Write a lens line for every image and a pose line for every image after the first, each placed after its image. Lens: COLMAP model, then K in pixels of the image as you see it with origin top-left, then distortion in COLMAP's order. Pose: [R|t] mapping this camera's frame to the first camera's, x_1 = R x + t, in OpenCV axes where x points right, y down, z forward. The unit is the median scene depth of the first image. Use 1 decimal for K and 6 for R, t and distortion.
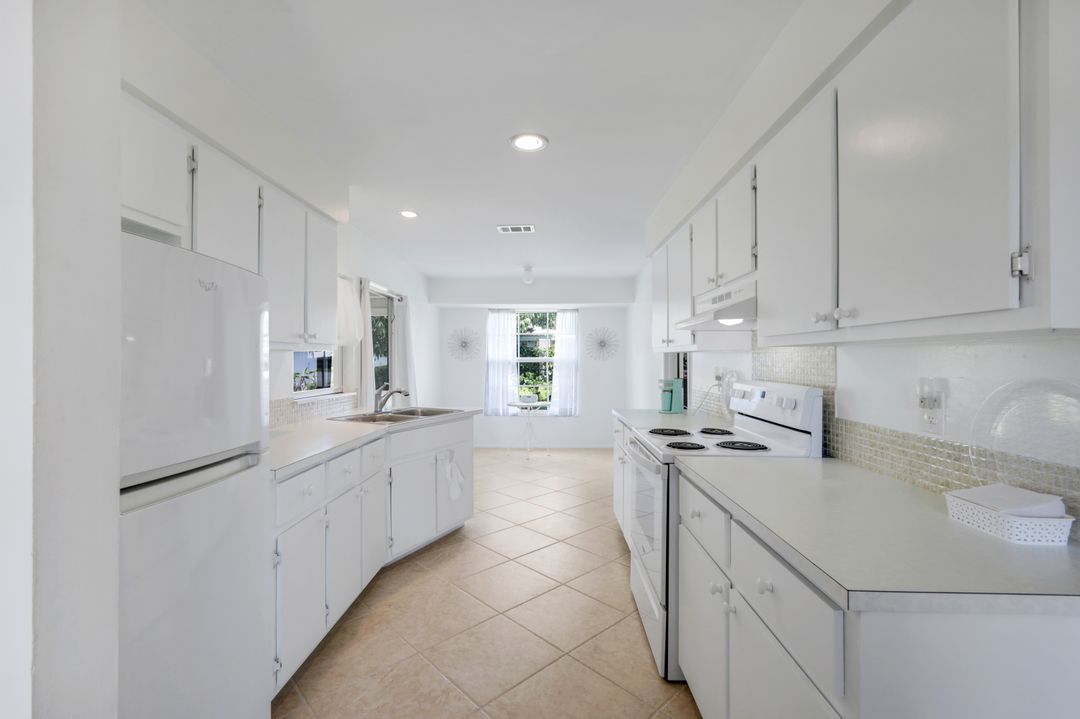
lens RADIAL K [[471.2, 0, 538.1], [0, 471.2, 358.0], [0, 0, 1]] dist [0.007272, -0.000348]
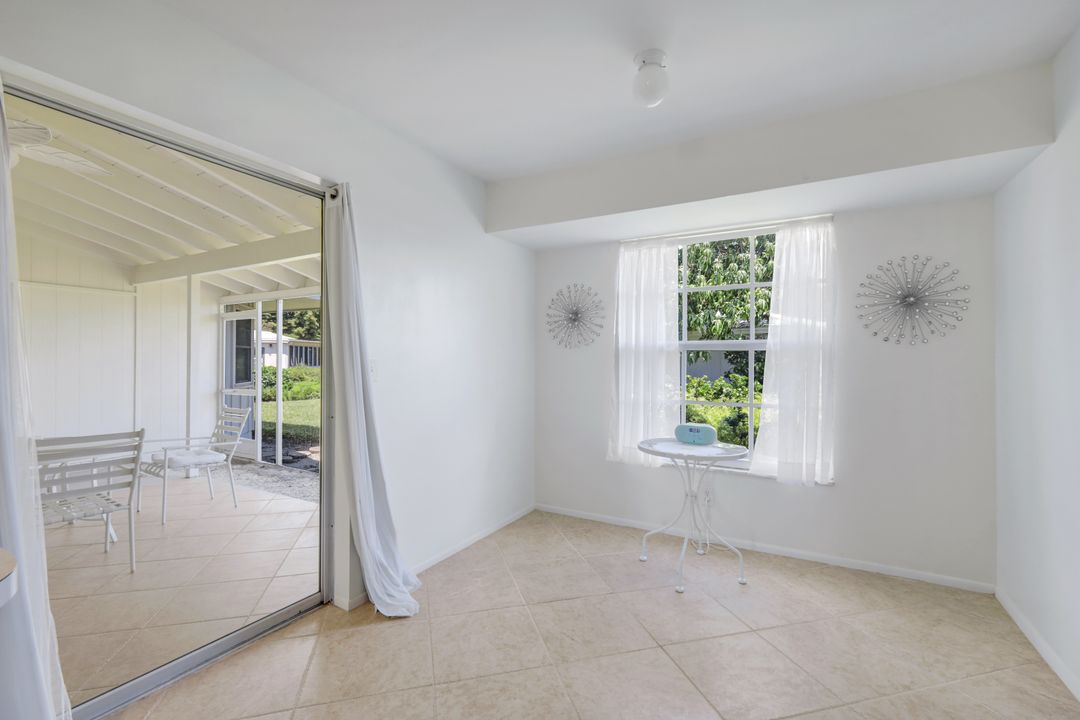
lens RADIAL K [[471.2, 0, 537.5], [0, 471.2, 356.4], [0, 0, 1]] dist [0.007272, -0.000348]
pose [[0.890296, 0.000356, -0.455383, 0.092453], [0.000987, 0.999996, 0.002711, 0.028697], [0.455382, -0.002863, 0.890292, 1.123009]]
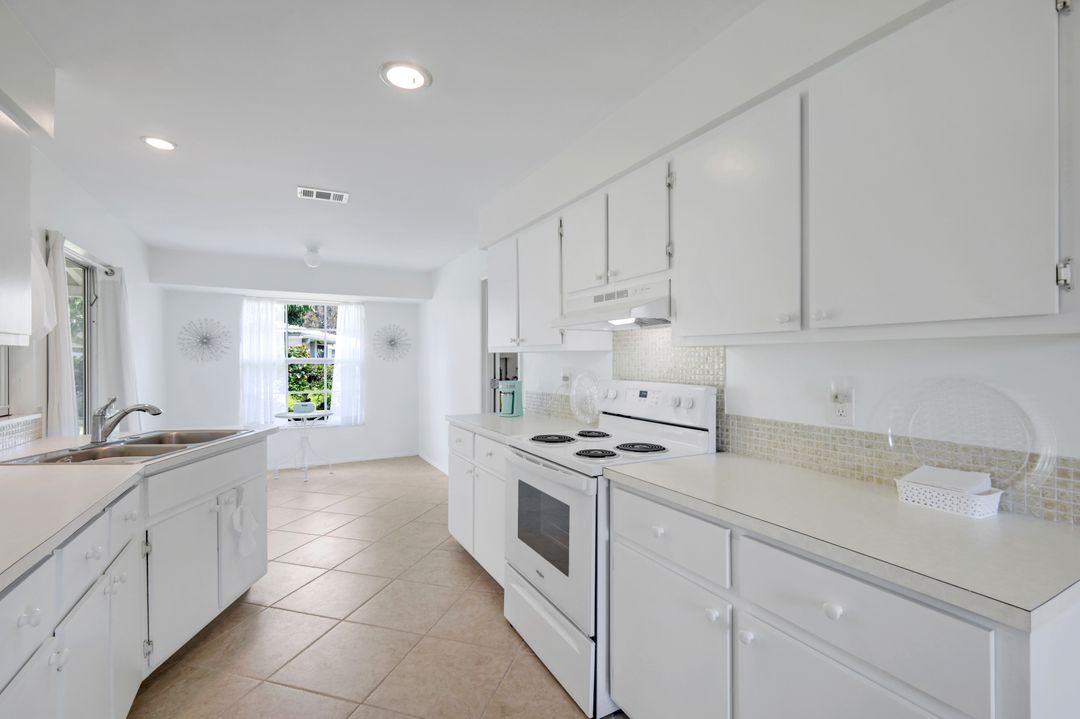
lens RADIAL K [[471.2, 0, 536.7], [0, 471.2, 358.6], [0, 0, 1]] dist [0.007272, -0.000348]
pose [[0.868431, -0.001992, 0.495806, -0.152623], [0.001362, 0.999998, 0.001634, -0.000764], [-0.495808, -0.000744, 0.868432, 0.161491]]
